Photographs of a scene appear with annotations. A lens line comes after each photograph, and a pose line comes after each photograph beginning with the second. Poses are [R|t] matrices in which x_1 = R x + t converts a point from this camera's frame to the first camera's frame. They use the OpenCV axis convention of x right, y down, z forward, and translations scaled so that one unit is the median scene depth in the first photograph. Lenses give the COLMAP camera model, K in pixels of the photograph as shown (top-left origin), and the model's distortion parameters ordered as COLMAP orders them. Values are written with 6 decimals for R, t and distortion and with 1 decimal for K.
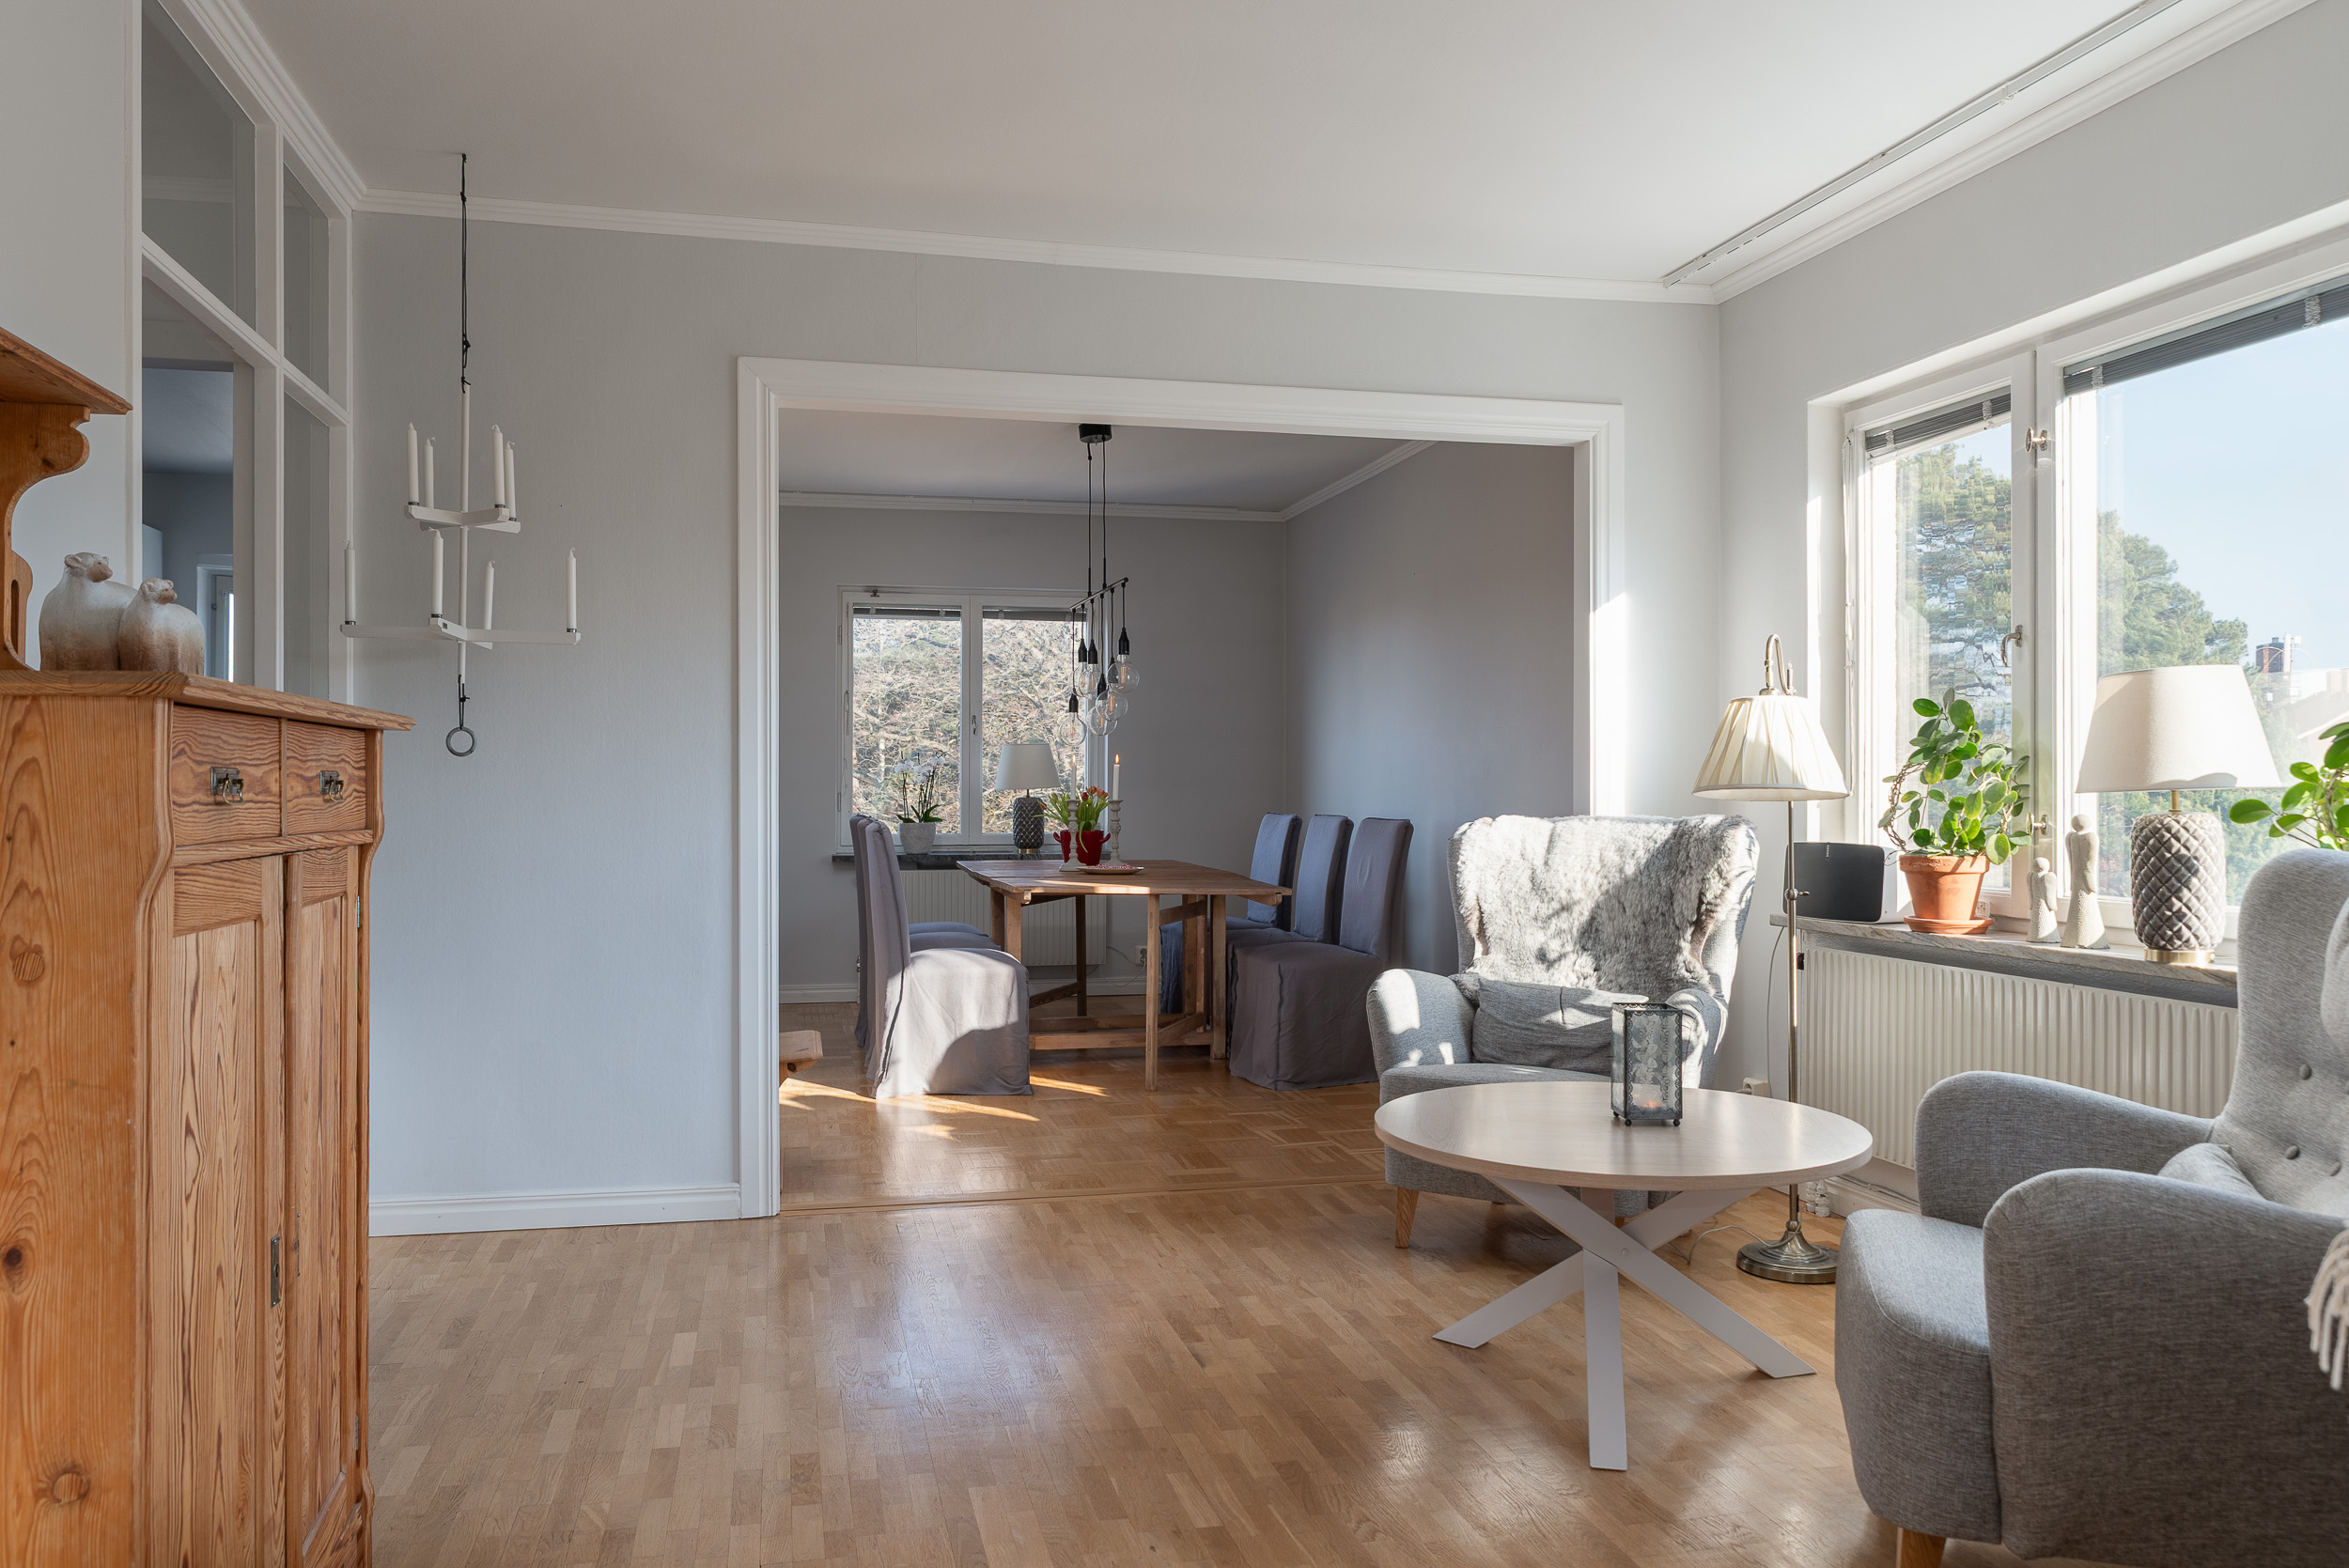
lens RADIAL K [[1760.6, 0, 1174.2], [0, 1760.6, 785.2], [0, 0, 1]] dist [0.000013, -0.000004]
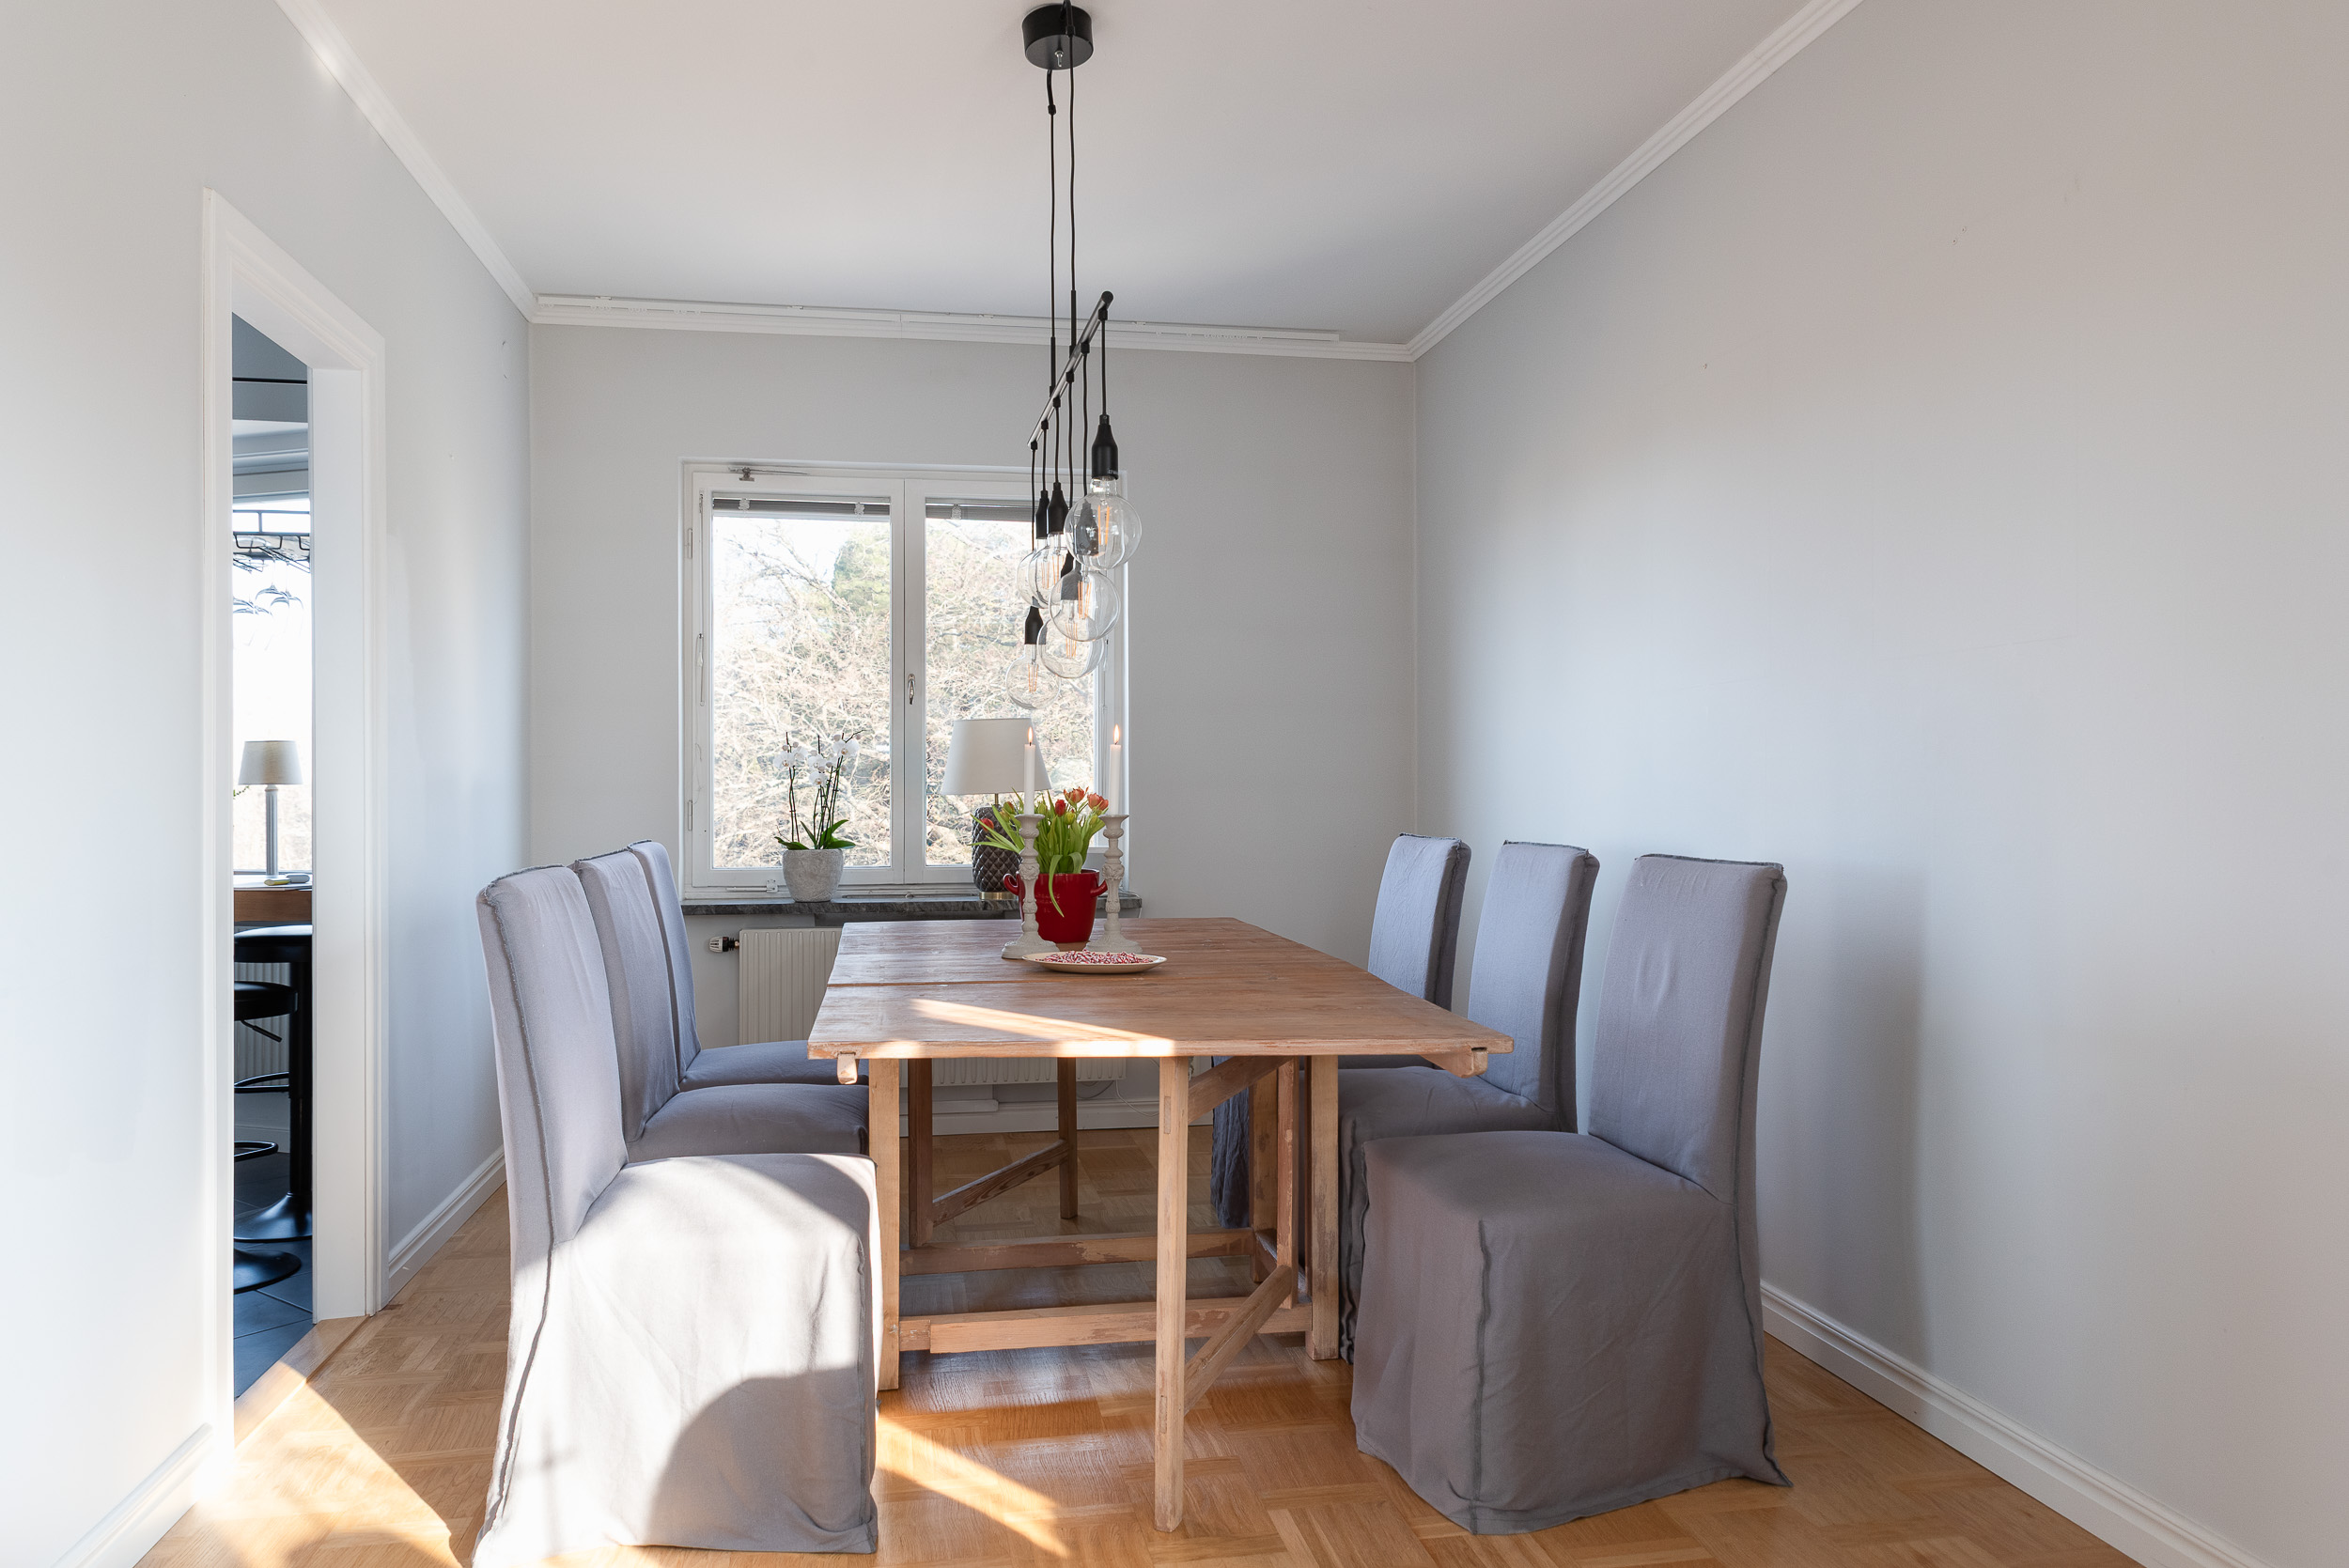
lens RADIAL K [[1566.8, 0, 1174.7], [0, 1566.8, 794.0], [0, 0, 1]] dist [0.004216, 0.000605]
pose [[0.998932, -0.003345, -0.046090, 0.003902], [0.003622, 0.999976, 0.005919, -0.000579], [0.046069, -0.006080, 0.998920, 0.487319]]
